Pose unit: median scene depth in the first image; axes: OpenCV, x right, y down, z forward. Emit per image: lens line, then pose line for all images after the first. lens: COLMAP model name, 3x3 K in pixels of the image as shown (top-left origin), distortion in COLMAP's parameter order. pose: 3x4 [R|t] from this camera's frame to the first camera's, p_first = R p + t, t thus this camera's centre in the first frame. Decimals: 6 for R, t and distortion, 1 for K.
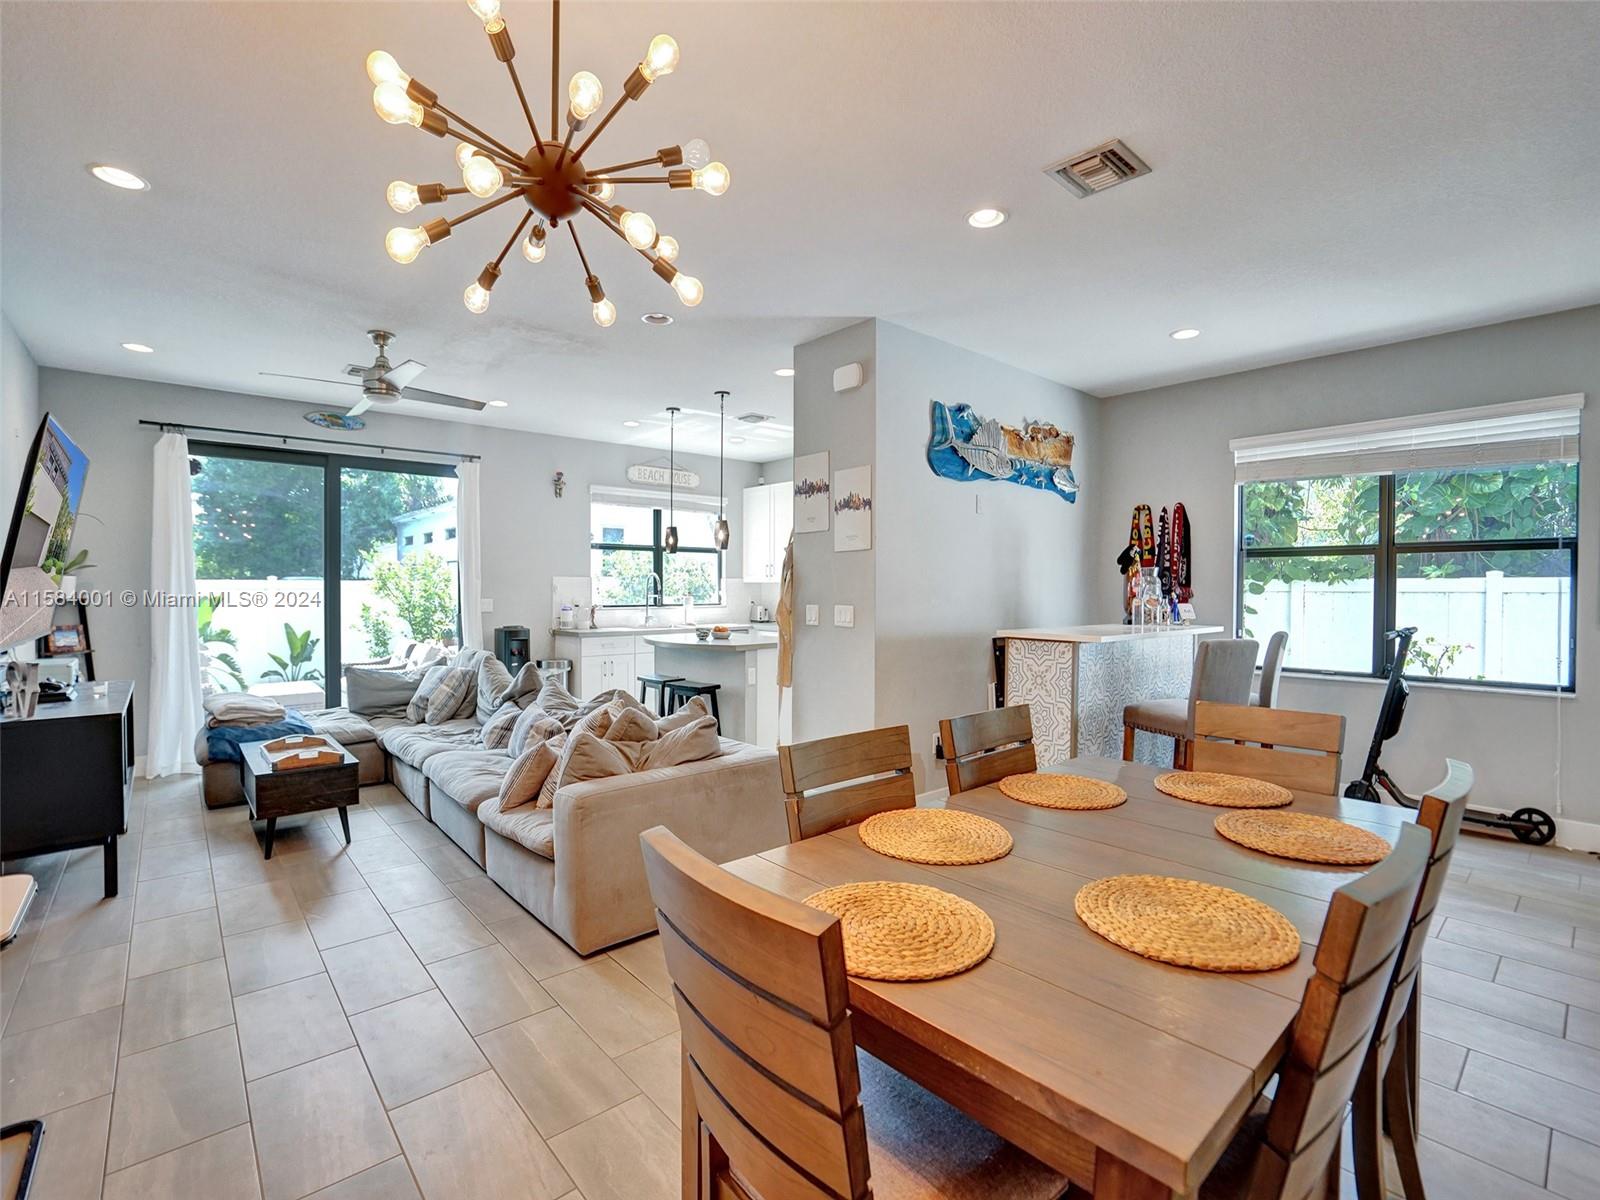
lens RADIAL K [[747.6, 0, 799.8], [0, 747.6, 598.2], [0, 0, 1]] dist [-0.000436, -0.000037]
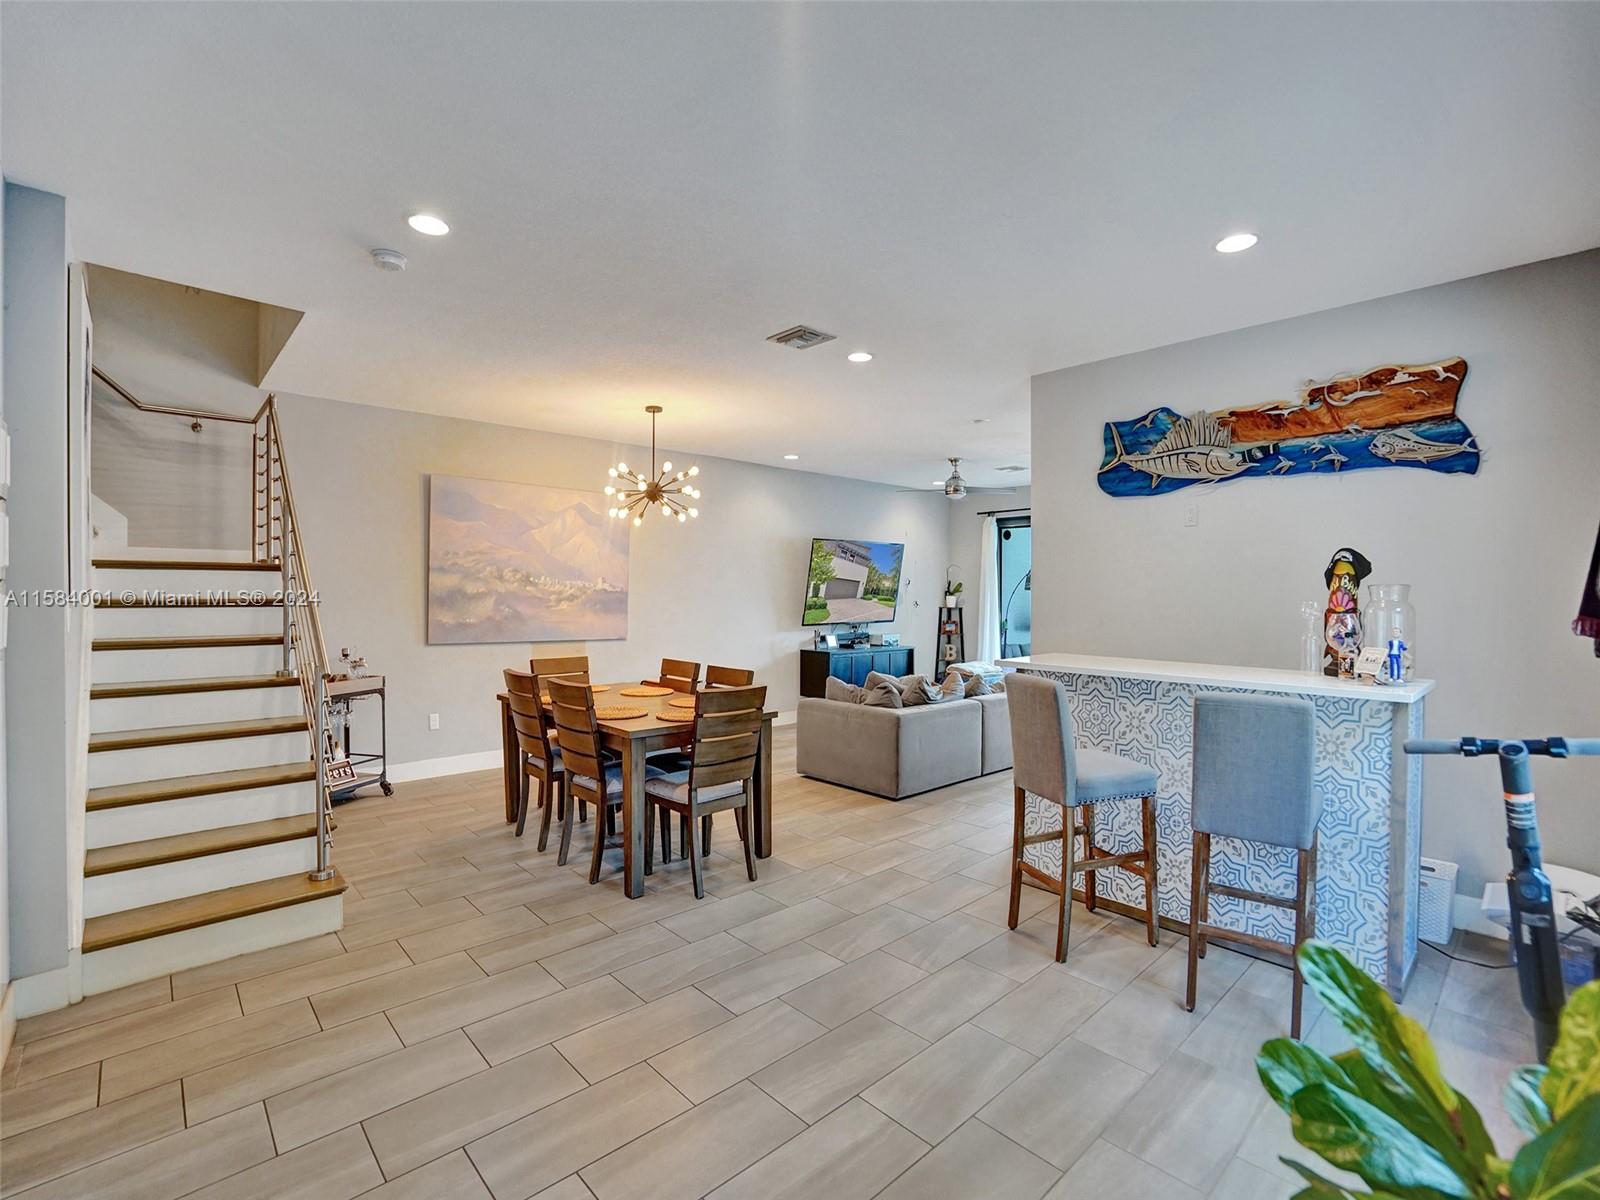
lens RADIAL K [[747.6, 0, 800.8], [0, 747.6, 603.3], [0, 0, 1]] dist [-0.000436, -0.000037]
pose [[0.045015, 0.010297, -0.998933, 1.038399], [-0.006937, 0.999926, 0.009995, -0.027909], [0.998962, 0.006479, 0.045083, 0.494485]]
